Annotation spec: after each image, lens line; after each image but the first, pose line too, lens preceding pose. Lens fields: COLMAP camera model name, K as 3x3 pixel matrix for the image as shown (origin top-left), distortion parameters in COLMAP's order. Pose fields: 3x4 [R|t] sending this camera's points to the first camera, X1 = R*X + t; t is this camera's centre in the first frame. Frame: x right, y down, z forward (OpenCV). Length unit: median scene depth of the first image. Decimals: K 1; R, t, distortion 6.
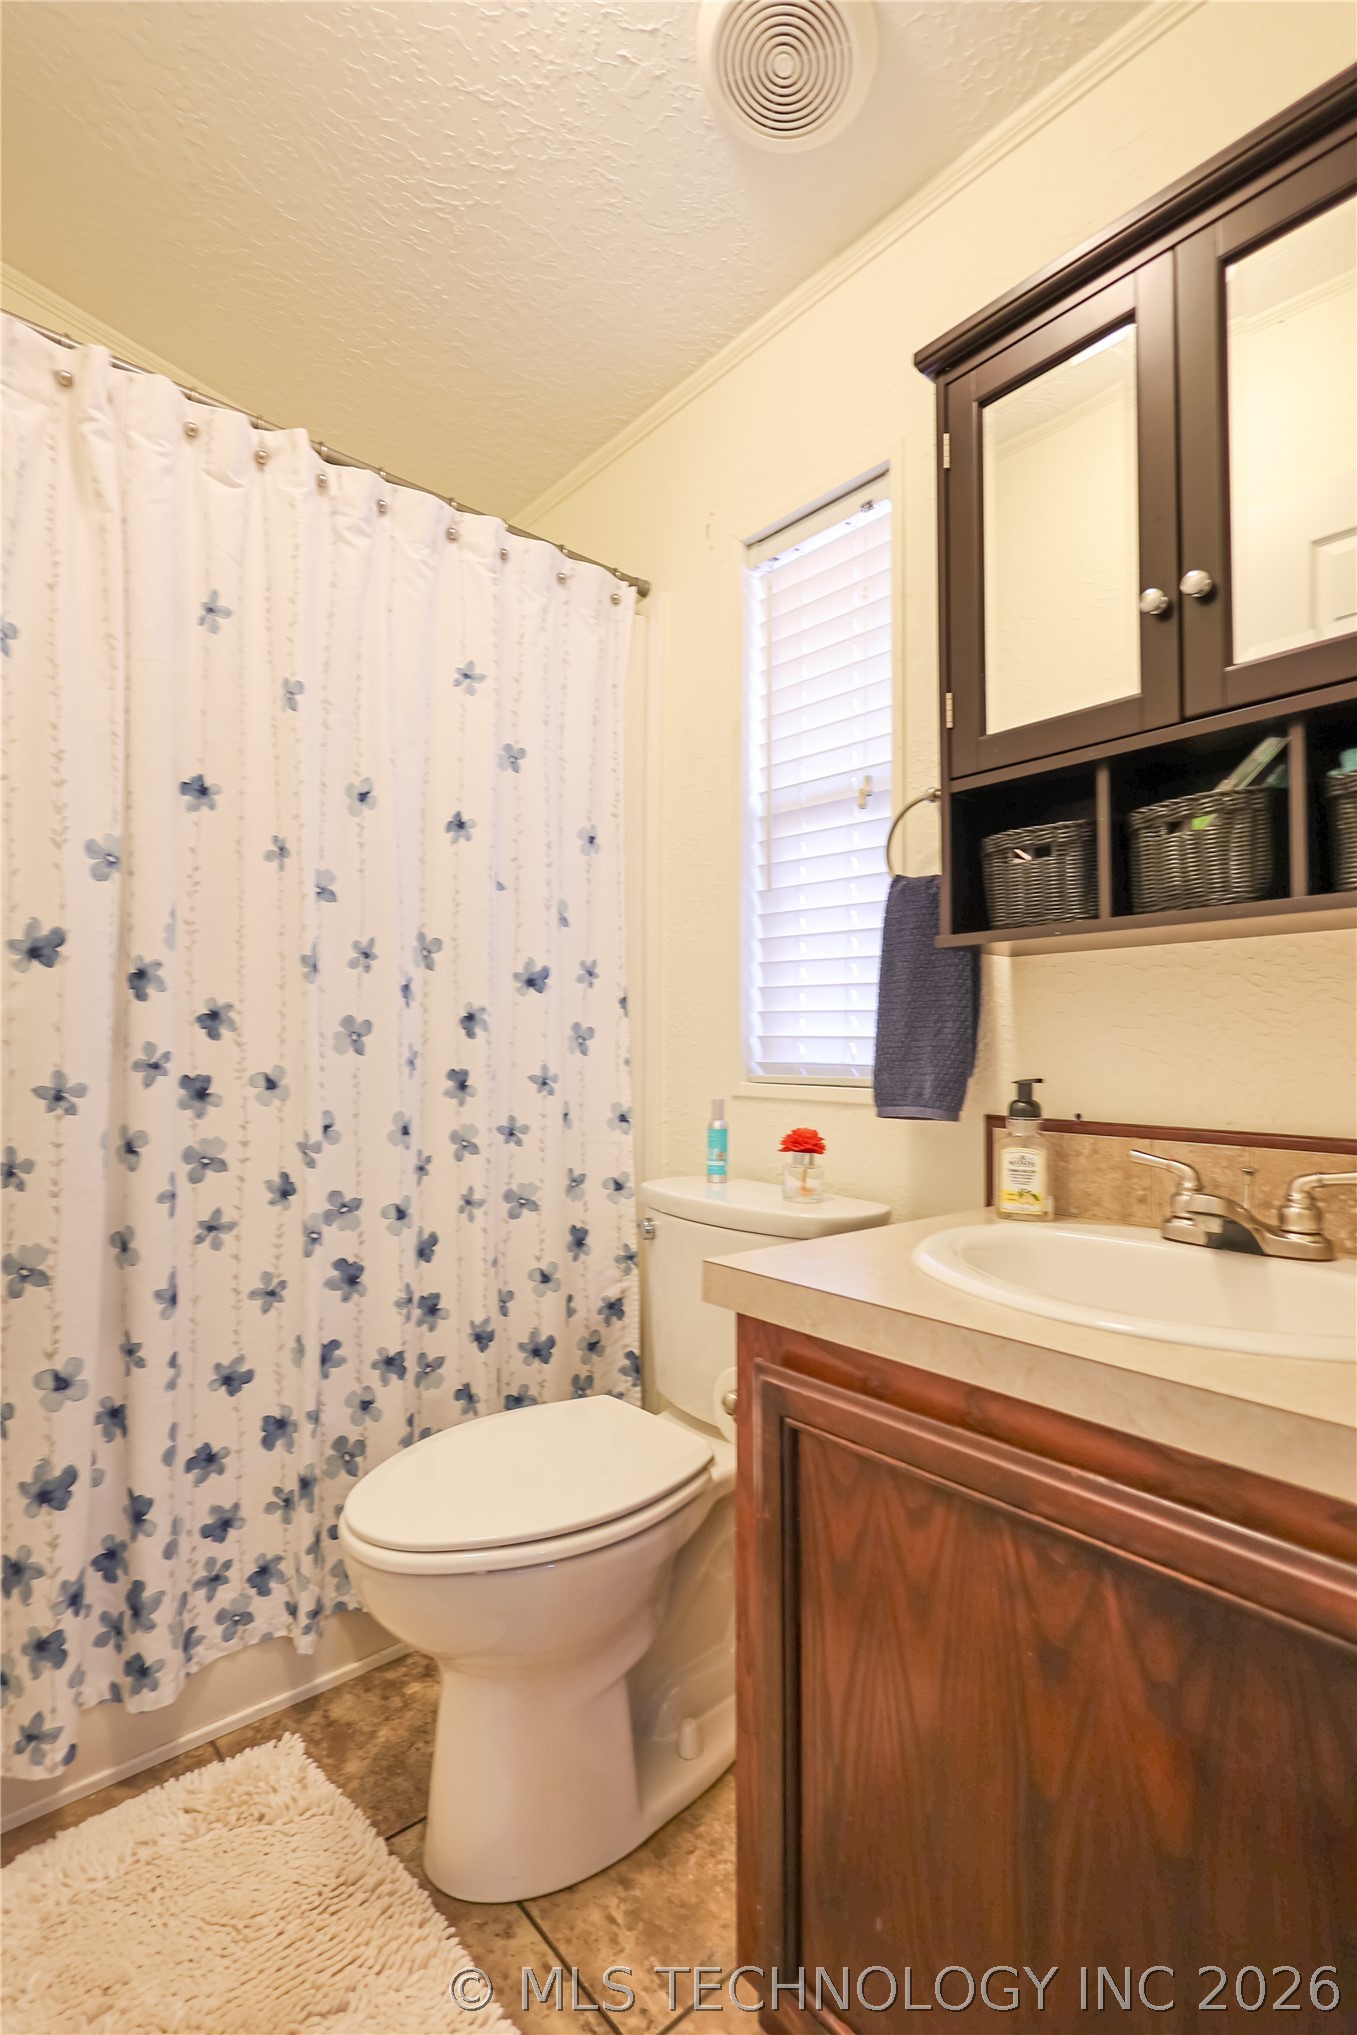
lens RADIAL K [[951.4, 0, 678.1], [0, 951.4, 1023.7], [0, 0, 1]] dist [-0.002351, 0.000513]
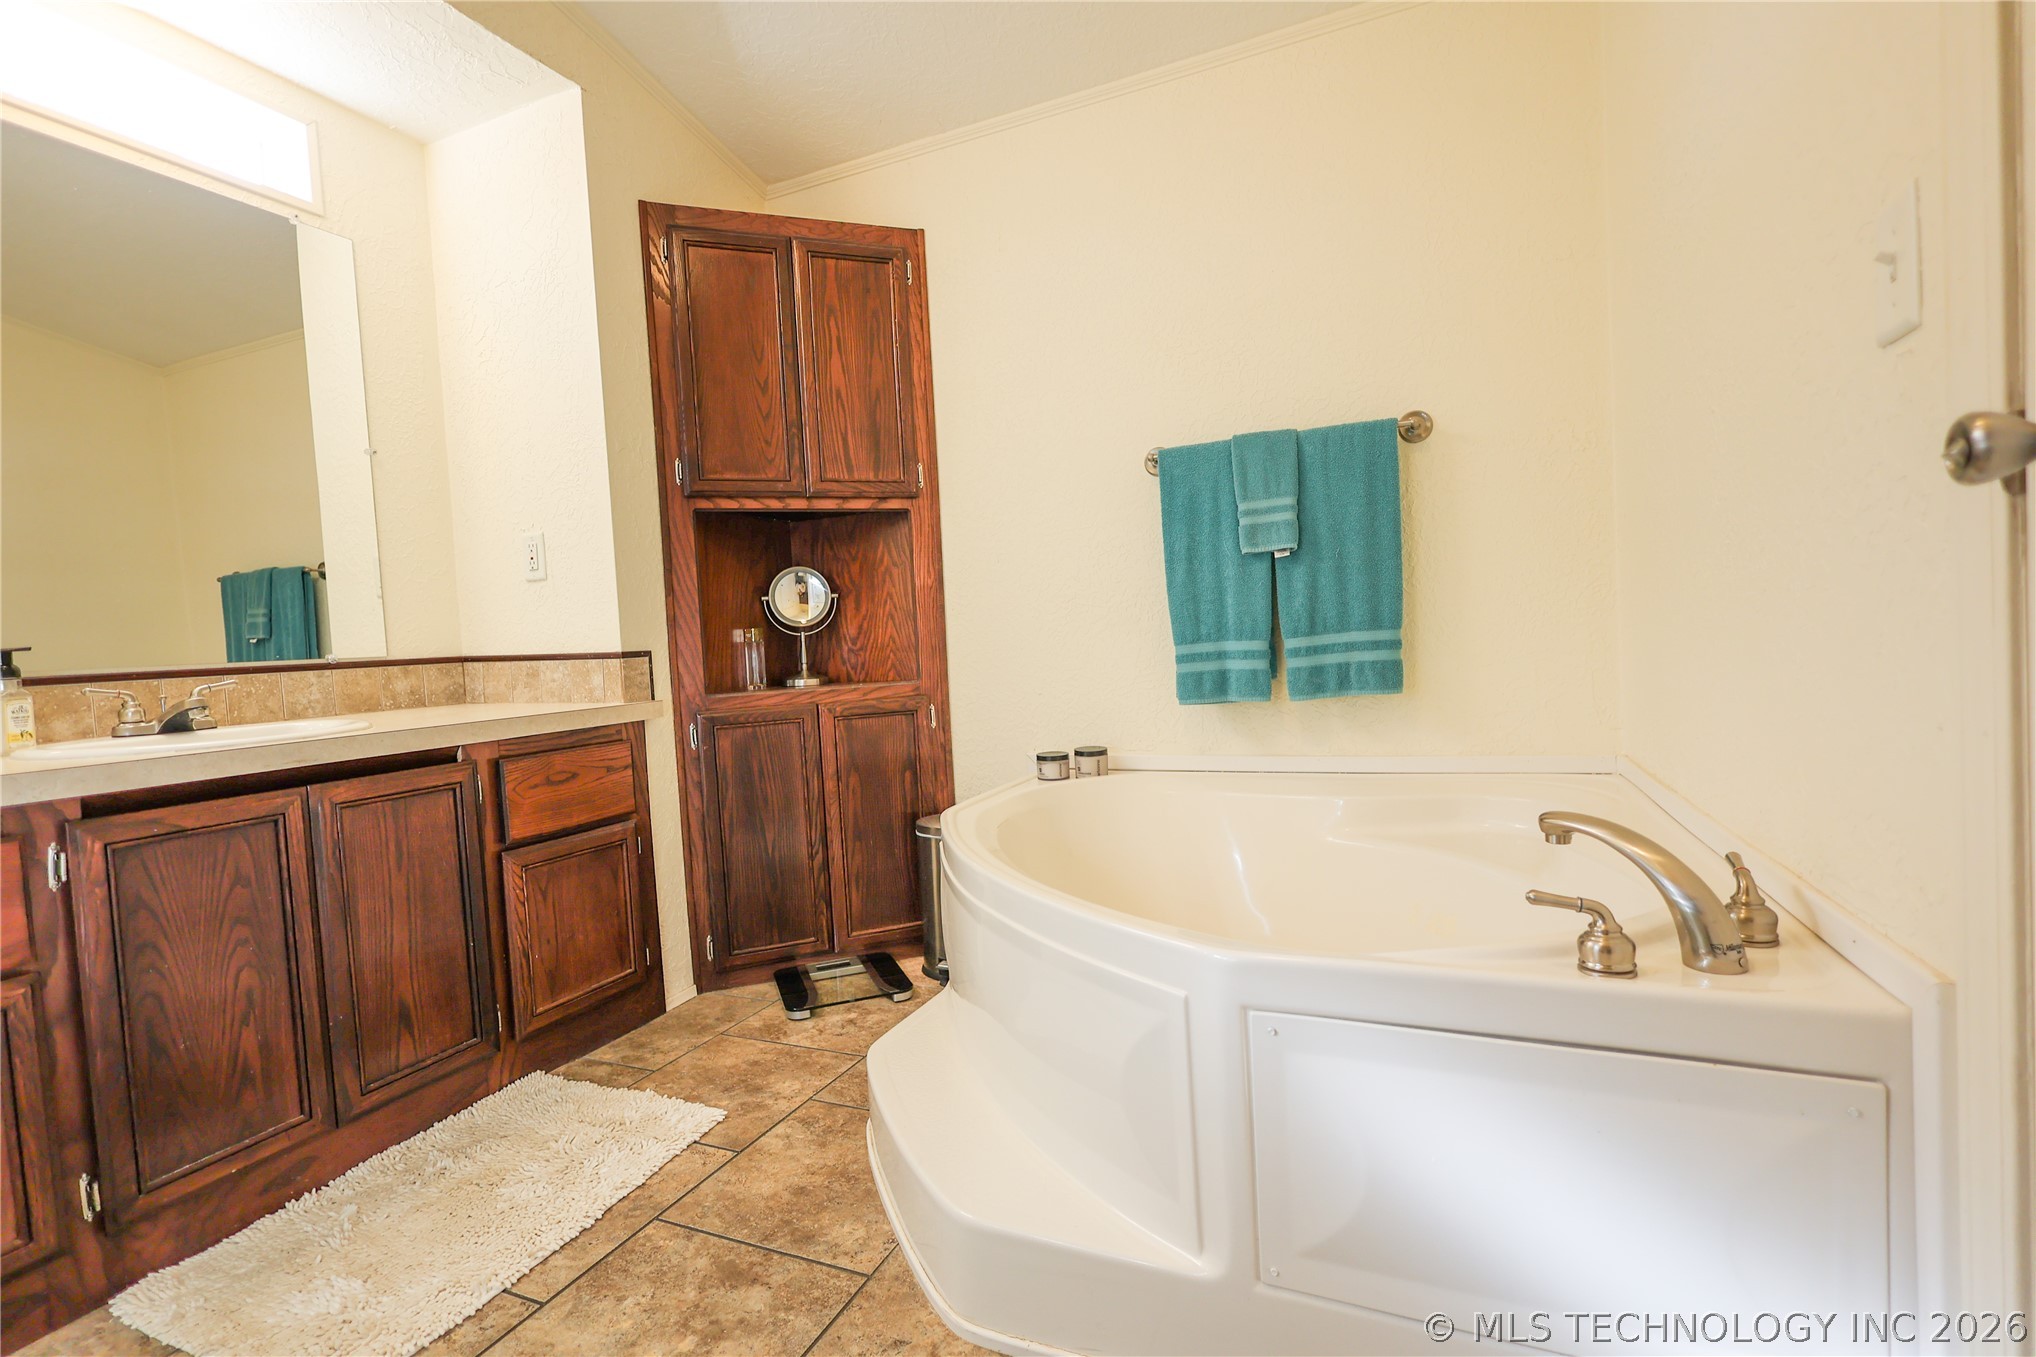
lens RADIAL K [[951.9, 0, 1017.5], [0, 951.9, 678.6], [0, 0, 1]] dist [-0.002351, 0.000513]
pose [[-0.899598, 0.068316, -0.431342, -0.327586], [0.066990, 0.997586, 0.018285, 0.171119], [0.431550, -0.012447, -0.902003, 2.843989]]
